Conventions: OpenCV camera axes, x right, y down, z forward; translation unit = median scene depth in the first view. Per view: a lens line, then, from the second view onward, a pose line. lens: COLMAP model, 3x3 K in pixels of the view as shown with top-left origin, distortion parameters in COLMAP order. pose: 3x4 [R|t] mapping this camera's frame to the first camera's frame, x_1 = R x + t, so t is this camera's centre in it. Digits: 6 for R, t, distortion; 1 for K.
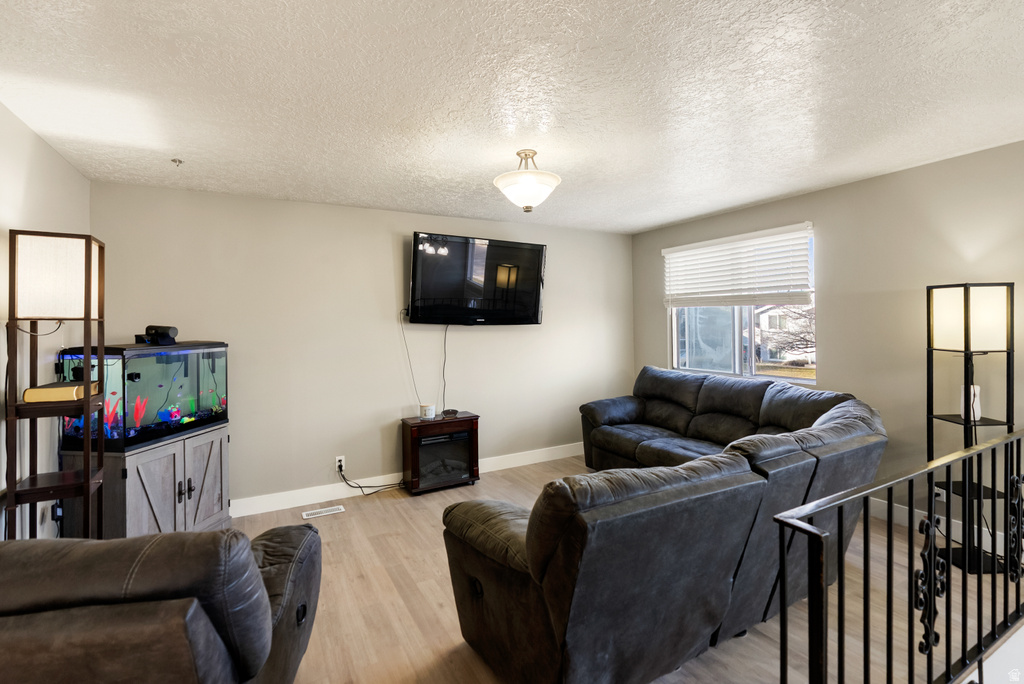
lens RADIAL K [[471.1, 0, 513.5], [0, 471.1, 331.5], [0, 0, 1]] dist [-0.002559, -0.000681]
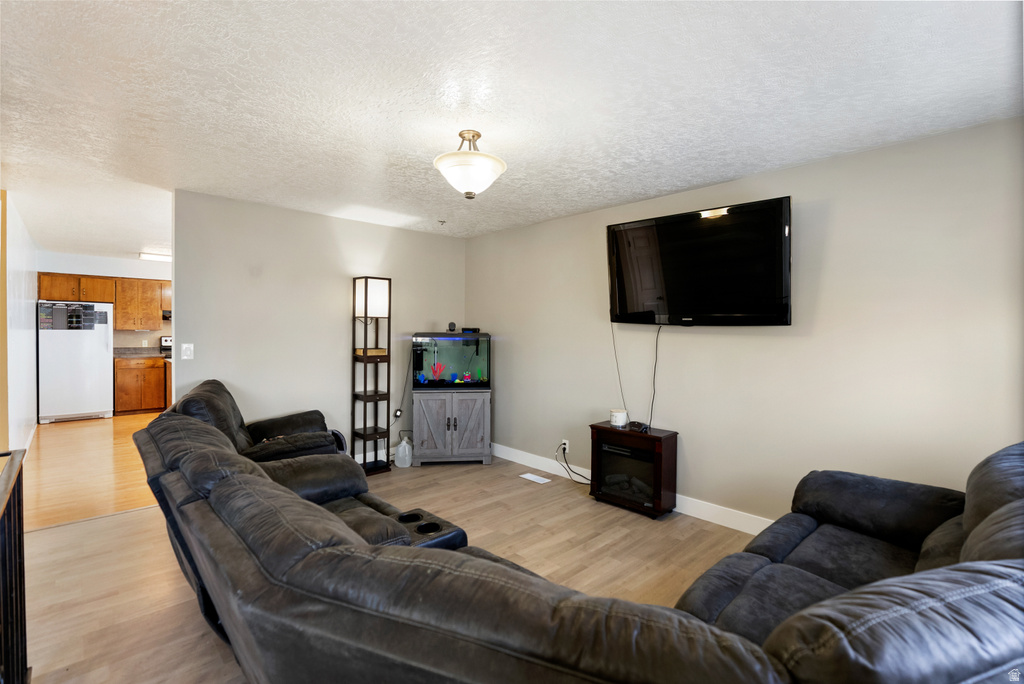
lens RADIAL K [[450.9, 0, 512.0], [0, 450.9, 342.0], [0, 0, 1]] dist [-0.001667, -0.000133]
pose [[0.276565, 0.044897, -0.959946, 0.637343], [-0.031753, 0.998790, 0.037566, -0.006269], [0.960470, 0.020092, 0.277656, 0.585384]]
